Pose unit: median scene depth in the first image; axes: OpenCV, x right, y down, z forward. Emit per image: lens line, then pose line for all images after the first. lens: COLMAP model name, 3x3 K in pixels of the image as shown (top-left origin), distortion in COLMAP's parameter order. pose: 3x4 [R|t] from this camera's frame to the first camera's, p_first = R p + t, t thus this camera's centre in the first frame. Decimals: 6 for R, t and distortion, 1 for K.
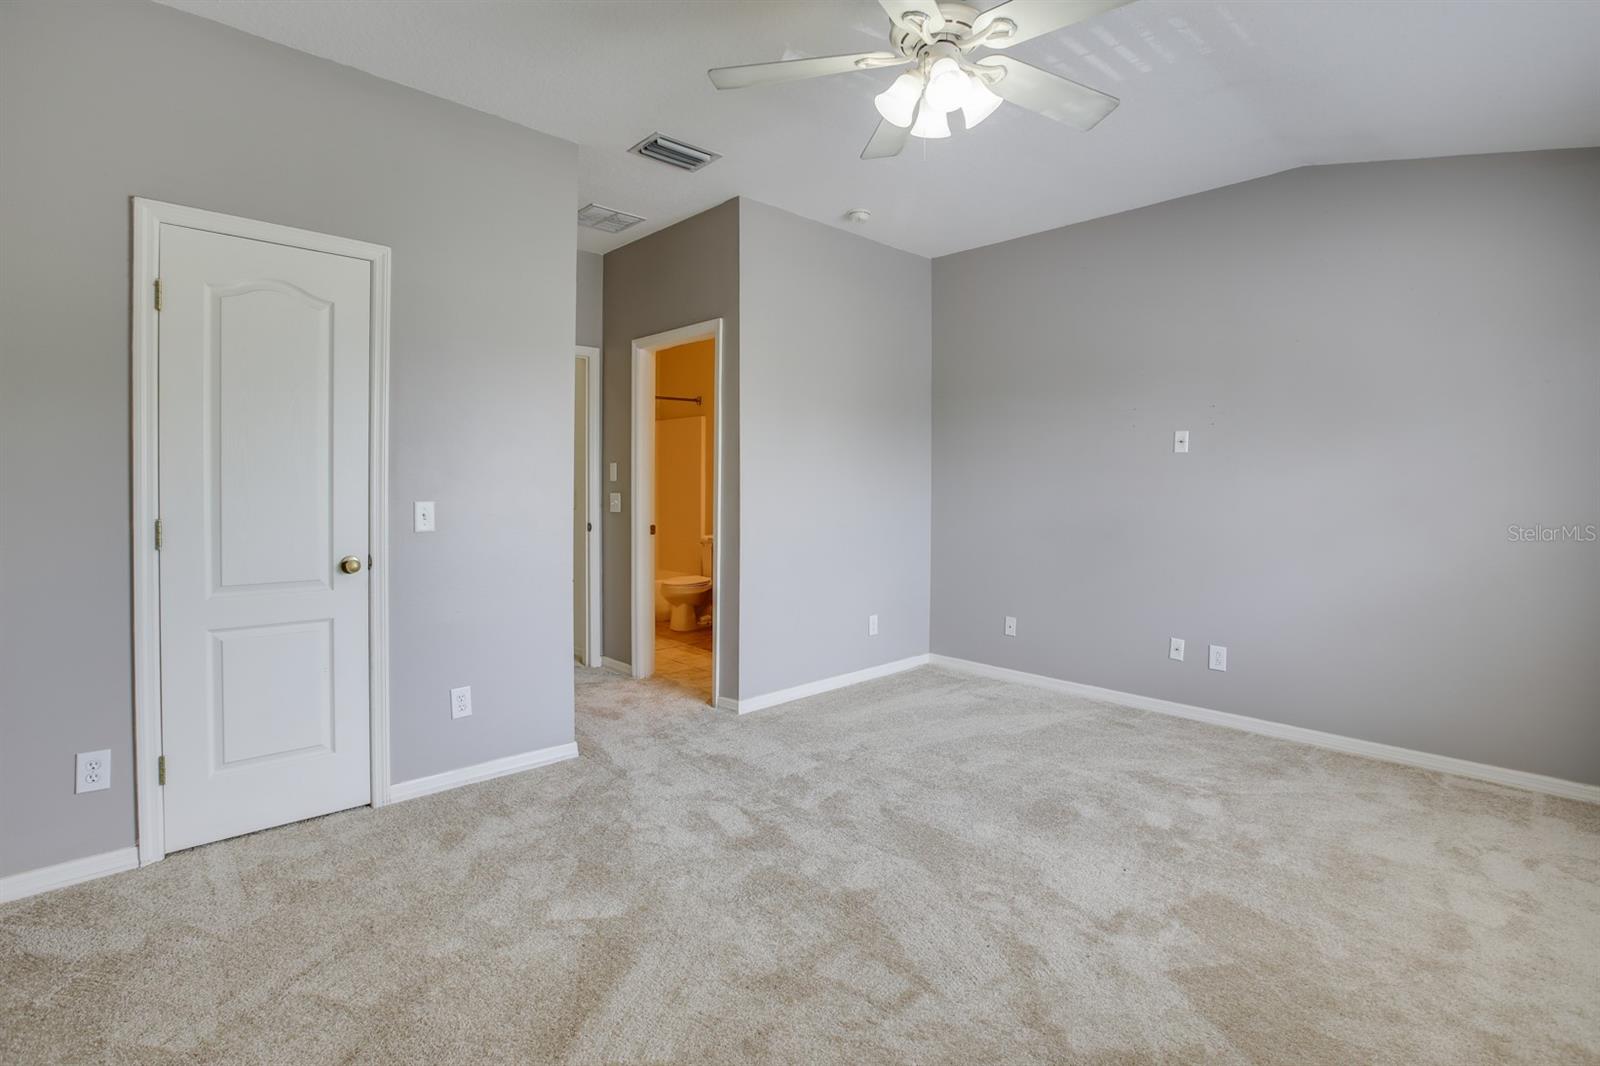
lens RADIAL K [[747.4, 0, 790.4], [0, 747.4, 496.9], [0, 0, 1]] dist [-0.031364, 0.007223]
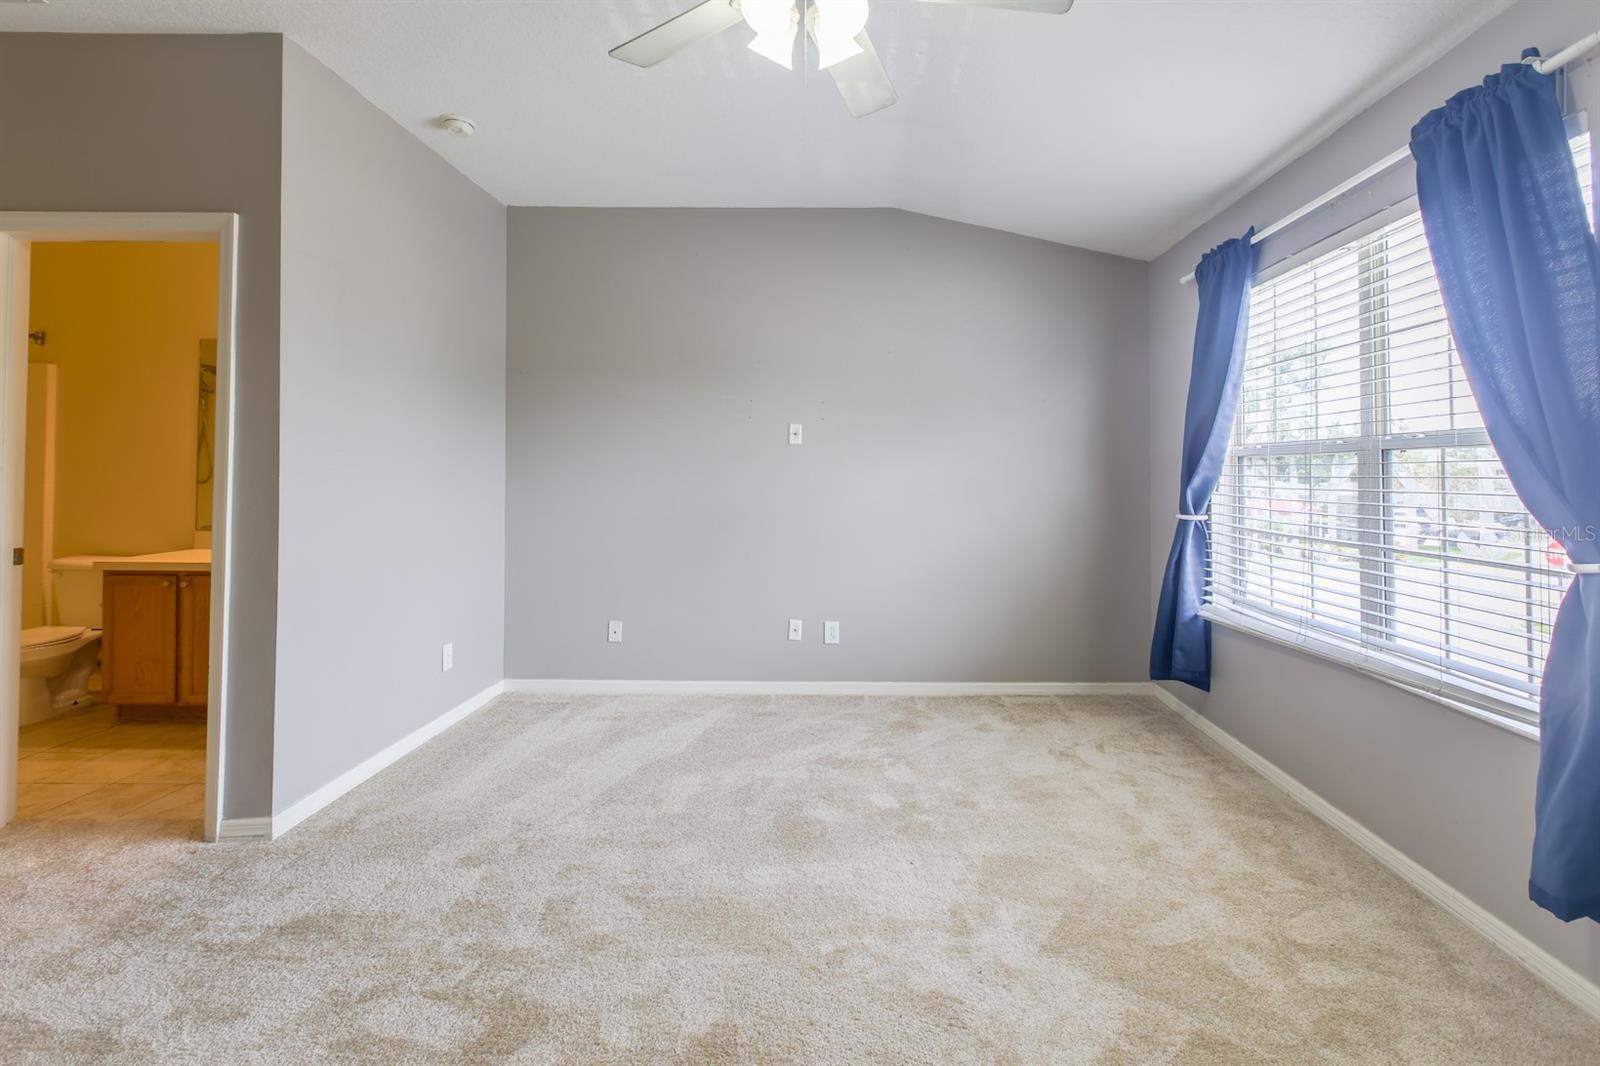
lens RADIAL K [[738.2, 0, 834.6], [0, 738.2, 452.7], [0, 0, 1]] dist [-0.001639, 0.001304]
pose [[0.688877, 0.021954, 0.724545, -0.256265], [0.011289, 0.999095, -0.041006, -0.004025], [-0.724790, 0.036427, 0.688006, 0.275431]]
